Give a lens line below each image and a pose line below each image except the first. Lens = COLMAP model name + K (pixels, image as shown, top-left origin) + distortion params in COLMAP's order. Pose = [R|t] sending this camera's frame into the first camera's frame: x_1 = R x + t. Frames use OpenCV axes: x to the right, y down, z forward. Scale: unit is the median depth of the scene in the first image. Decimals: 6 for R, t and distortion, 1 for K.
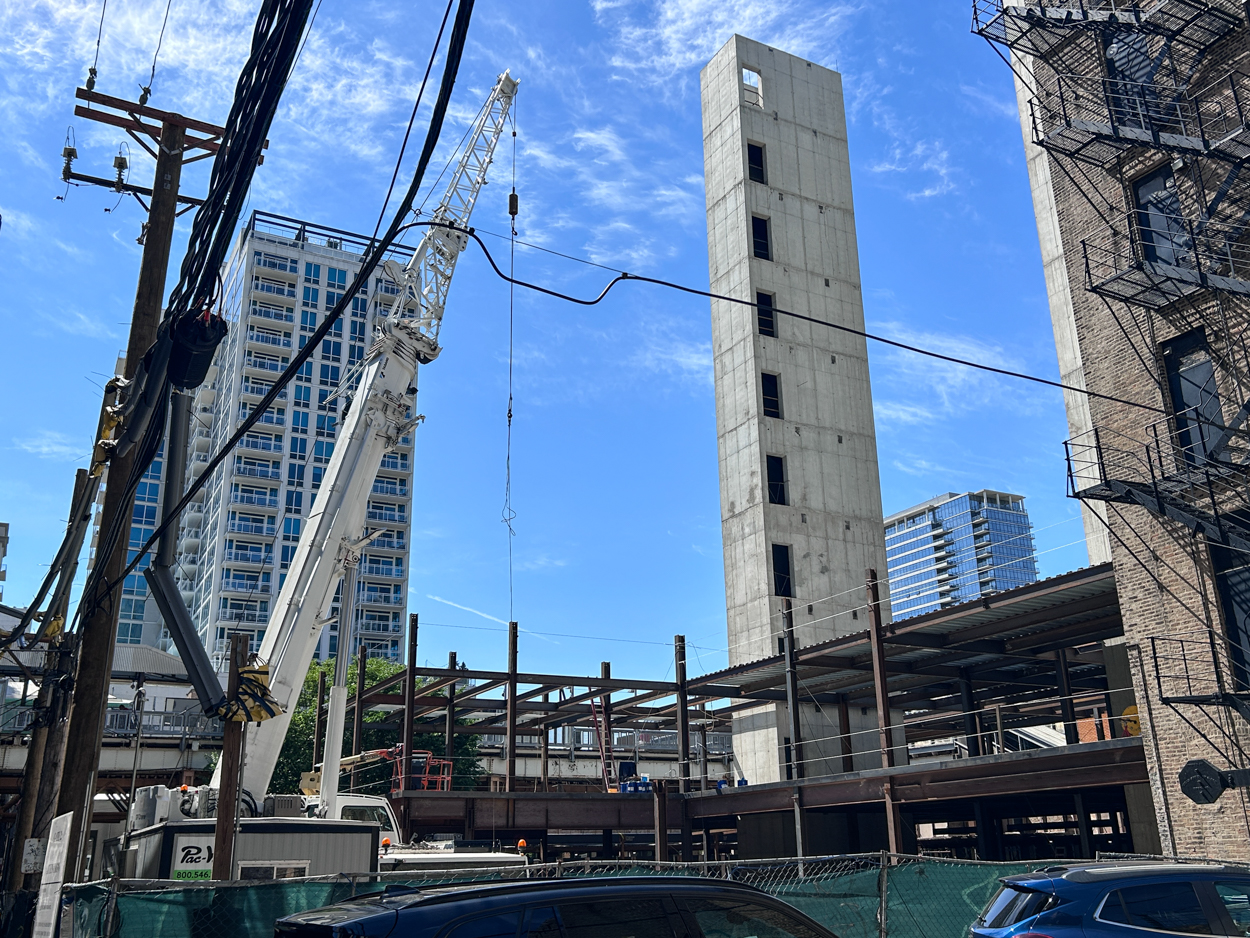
lens RADIAL K [[1119.7, 0, 623.9], [0, 1119.7, 469.9], [0, 0, 1]] dist [0.000215, -0.000714]
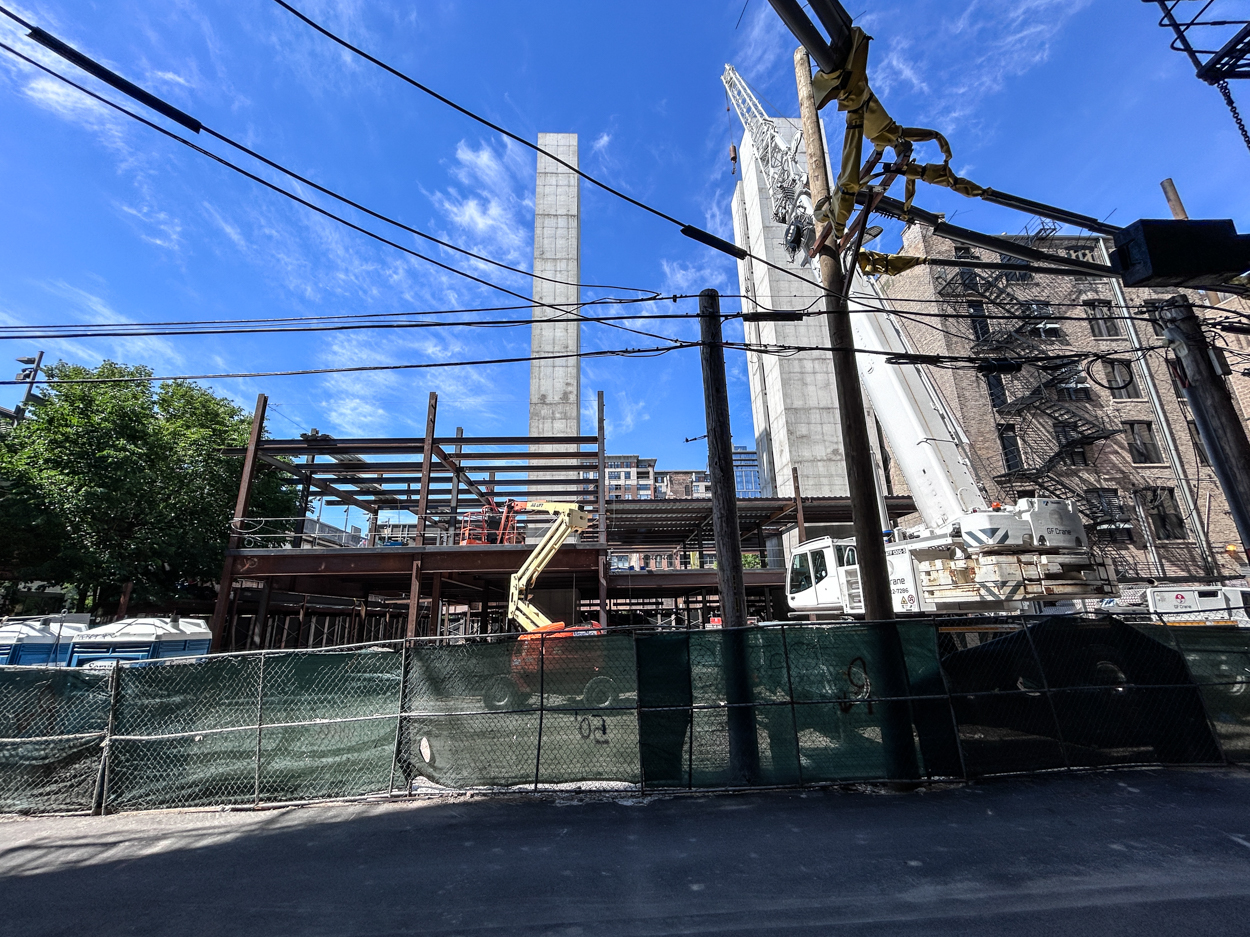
lens RADIAL K [[508.3, 0, 621.7], [0, 508.3, 472.7], [0, 0, 1]] dist [0.002150, -0.001171]
pose [[0.438670, 0.261011, 0.859908, -0.451828], [-0.286489, 0.947581, -0.141474, 0.207661], [-0.851758, -0.184293, 0.490452, 0.552153]]
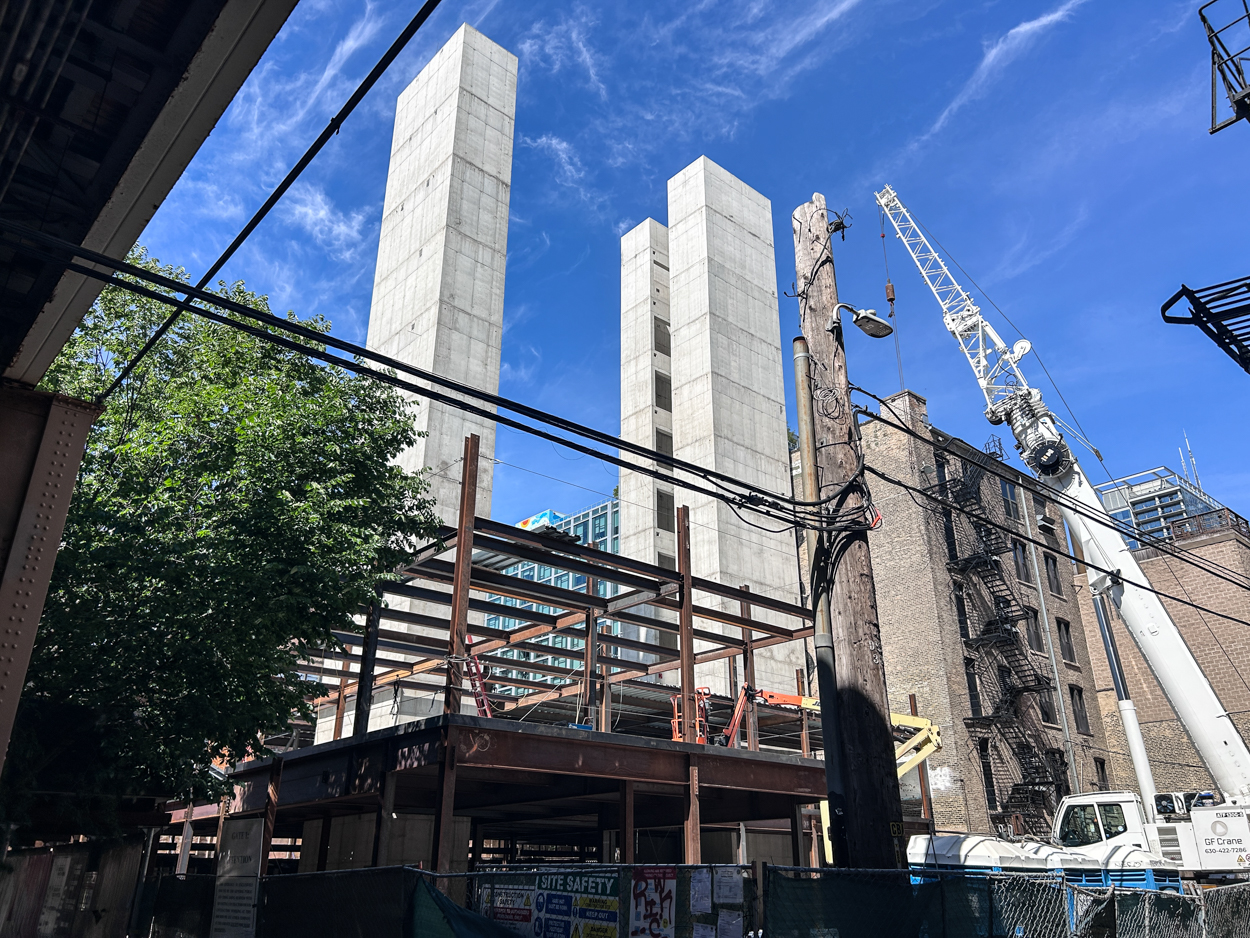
lens RADIAL K [[930.0, 0, 627.9], [0, 930.0, 475.8], [0, 0, 1]] dist [0.041105, -0.032589]
pose [[-0.240600, 0.406172, 0.881553, -0.617176], [-0.315815, 0.826053, -0.466795, 0.353825], [-0.917809, -0.390718, -0.070473, 0.939344]]
